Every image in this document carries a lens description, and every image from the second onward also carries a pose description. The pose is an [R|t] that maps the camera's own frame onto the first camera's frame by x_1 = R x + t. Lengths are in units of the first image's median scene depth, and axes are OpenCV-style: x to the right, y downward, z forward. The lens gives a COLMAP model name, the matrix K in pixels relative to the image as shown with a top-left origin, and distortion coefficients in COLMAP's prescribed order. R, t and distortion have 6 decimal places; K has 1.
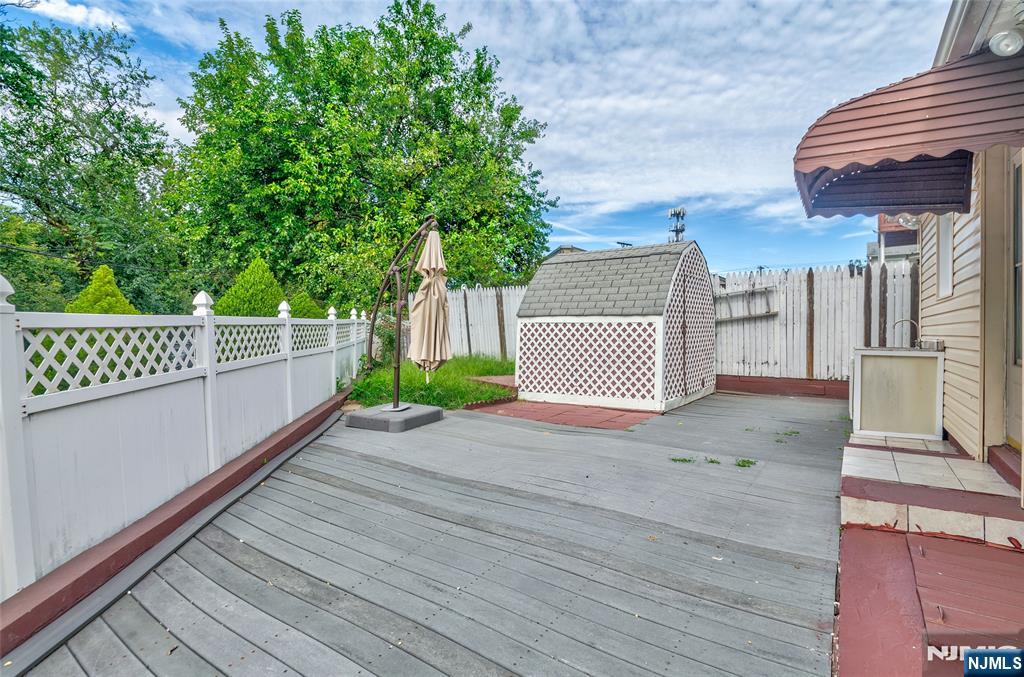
lens RADIAL K [[474.2, 0, 520.8], [0, 474.2, 344.4], [0, 0, 1]] dist [0.015512, -0.009080]
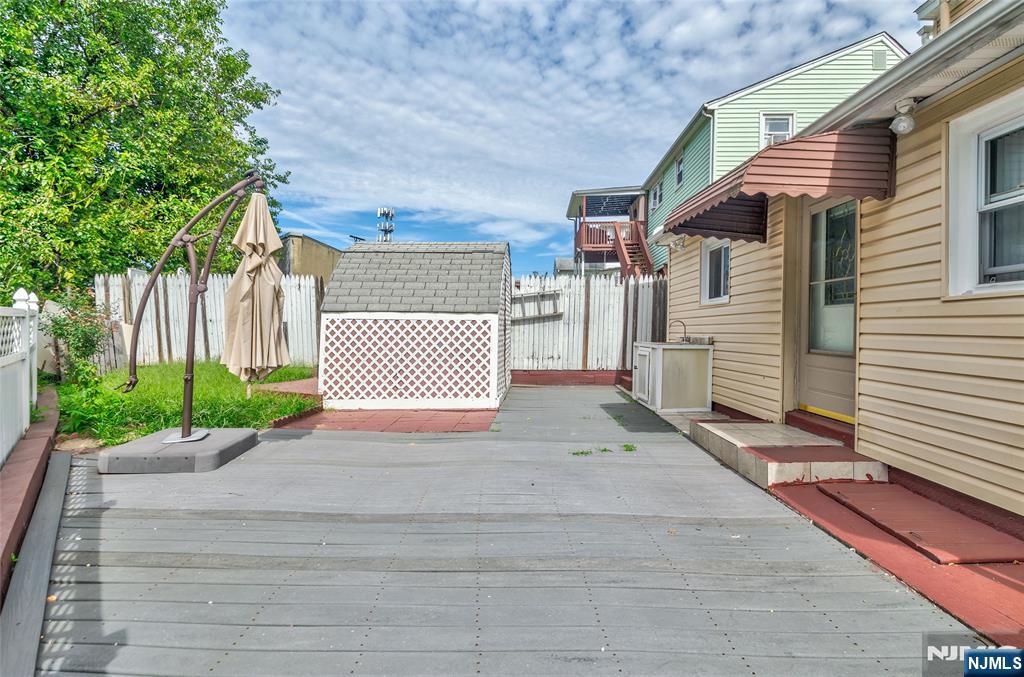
lens RADIAL K [[474.2, 0, 520.8], [0, 474.2, 344.4], [0, 0, 1]] dist [0.015512, -0.009080]
pose [[0.838602, -0.014018, 0.544564, -0.206575], [0.011861, 0.999902, 0.007474, -0.002032], [-0.544615, 0.000192, 0.838686, 0.123463]]
